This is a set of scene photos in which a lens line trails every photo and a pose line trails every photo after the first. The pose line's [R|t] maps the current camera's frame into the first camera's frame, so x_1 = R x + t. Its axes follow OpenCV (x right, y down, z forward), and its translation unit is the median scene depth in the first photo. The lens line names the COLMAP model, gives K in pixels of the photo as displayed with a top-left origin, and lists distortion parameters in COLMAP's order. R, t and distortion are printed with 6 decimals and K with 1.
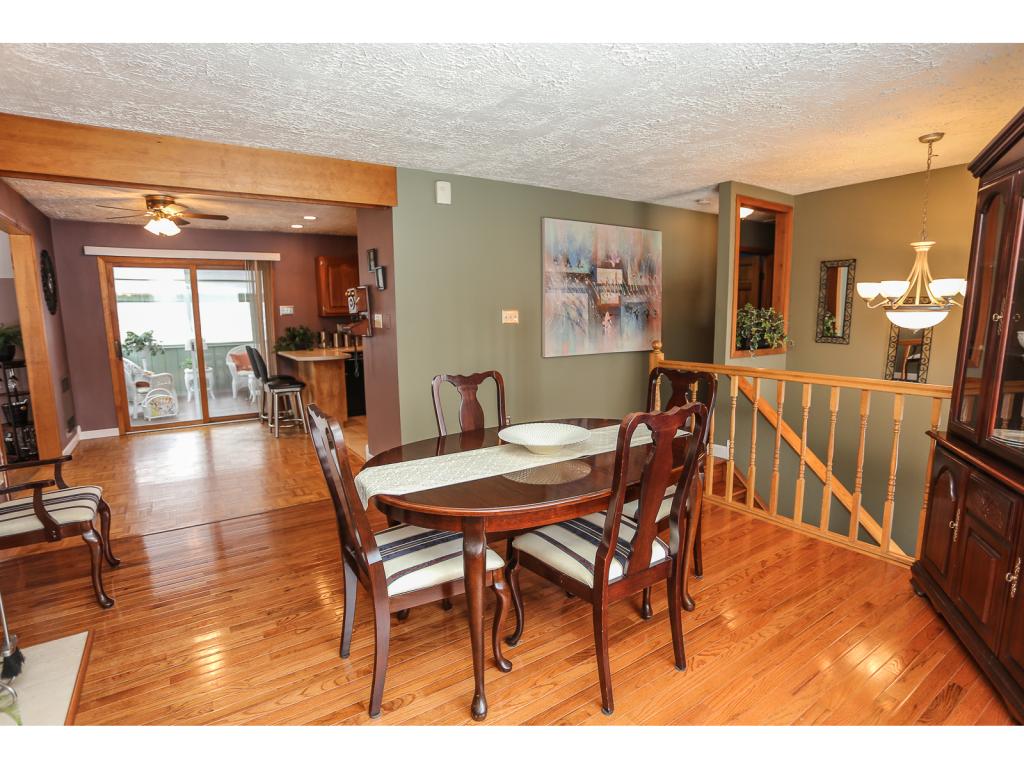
lens RADIAL K [[506.1, 0, 518.6], [0, 506.1, 386.5], [0, 0, 1]] dist [-0.089249, 0.046839]
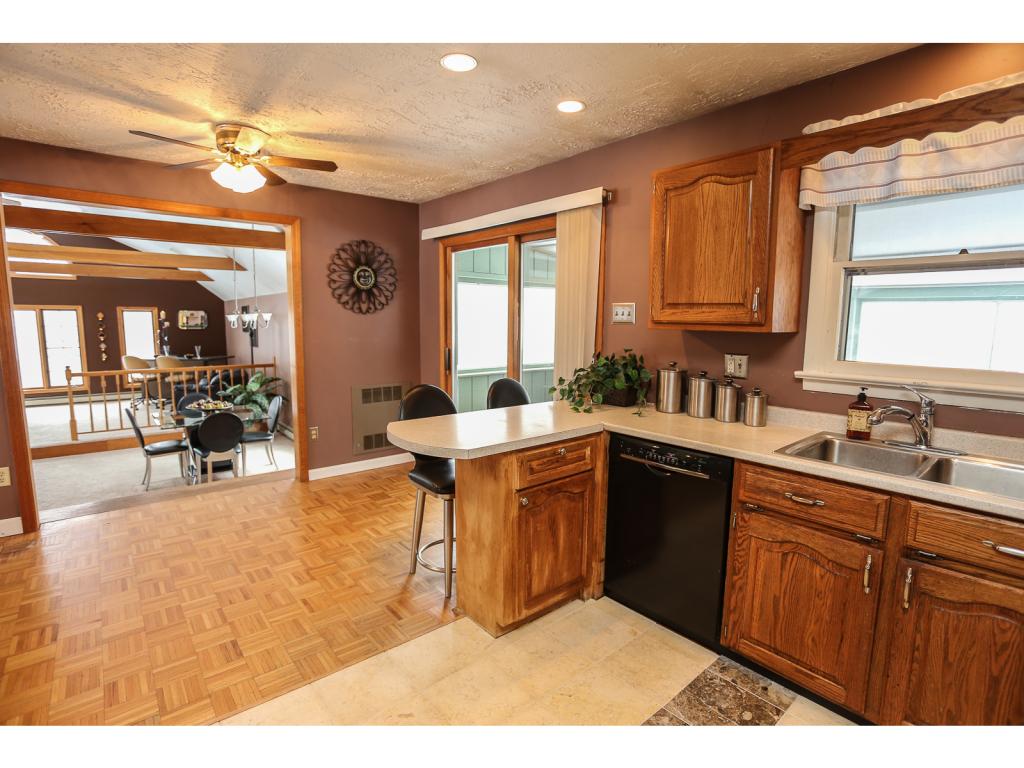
lens RADIAL K [[506.1, 0, 518.6], [0, 506.1, 386.5], [0, 0, 1]] dist [-0.089249, 0.046839]
pose [[0.127073, 0.147793, -0.980821, -0.018934], [-0.160982, 0.978800, 0.126632, -0.135623], [0.978743, 0.141802, 0.148171, 0.876617]]
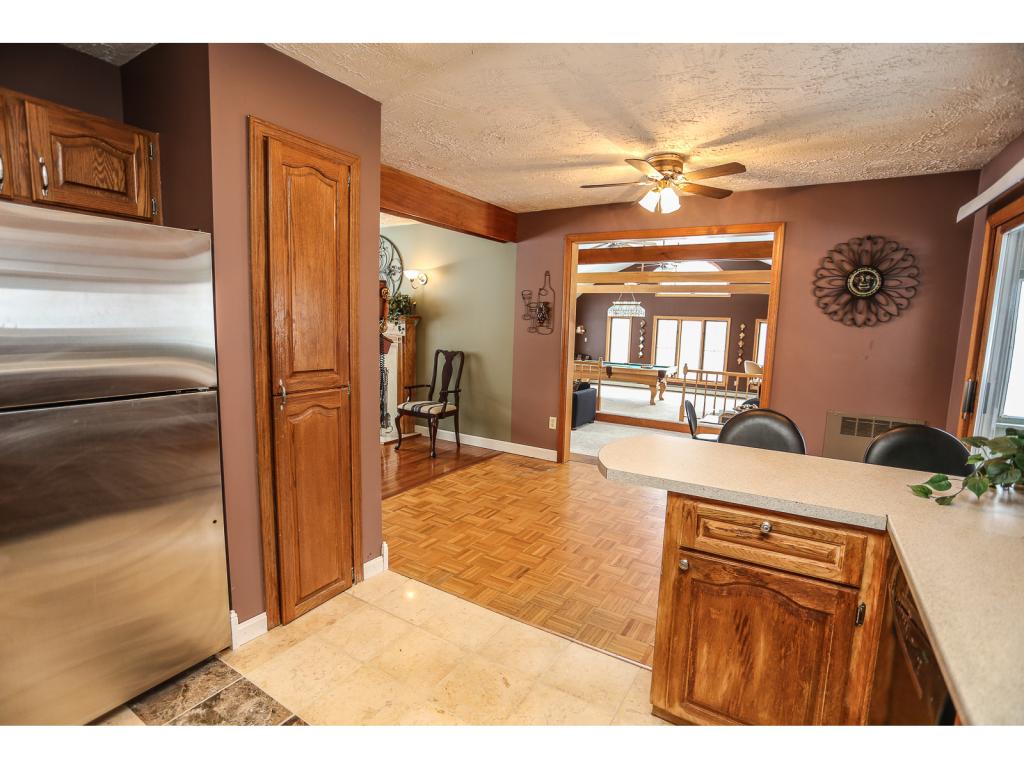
lens RADIAL K [[506.1, 0, 518.6], [0, 506.1, 386.5], [0, 0, 1]] dist [-0.089249, 0.046839]
pose [[-0.907622, 0.044129, -0.417463, -0.155481], [-0.077121, 0.960005, 0.269151, -0.165717], [0.412644, 0.276482, -0.867919, 1.093945]]
